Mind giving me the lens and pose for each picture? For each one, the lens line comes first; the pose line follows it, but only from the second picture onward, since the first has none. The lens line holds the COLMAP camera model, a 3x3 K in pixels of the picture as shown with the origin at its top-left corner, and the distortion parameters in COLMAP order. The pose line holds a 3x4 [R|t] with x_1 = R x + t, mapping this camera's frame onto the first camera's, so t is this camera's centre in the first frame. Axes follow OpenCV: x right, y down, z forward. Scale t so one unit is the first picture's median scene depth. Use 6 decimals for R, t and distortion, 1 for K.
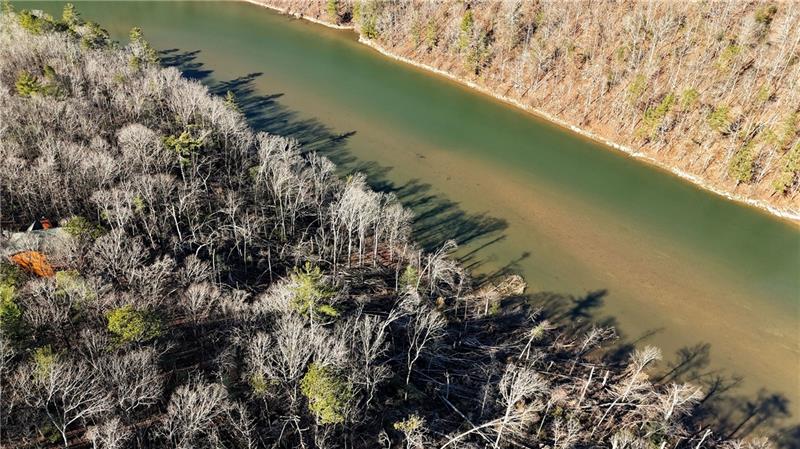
lens RADIAL K [[586.0, 0, 397.8], [0, 586.0, 225.0], [0, 0, 1]] dist [0.077585, -0.067307]
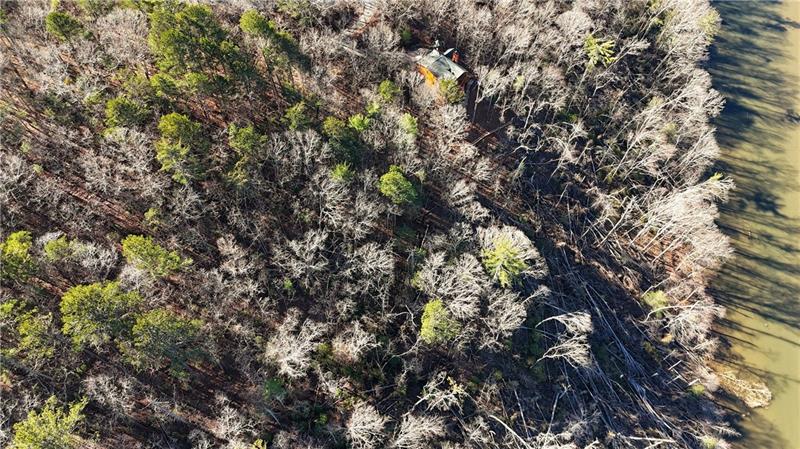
lens RADIAL K [[586.0, 0, 409.3], [0, 586.0, 224.8], [0, 0, 1]] dist [0.077585, -0.067307]
pose [[0.515826, 0.734369, -0.441163, 0.142014], [-0.521476, 0.677721, 0.518417, -0.272484], [0.679695, -0.037357, 0.732543, -0.012343]]
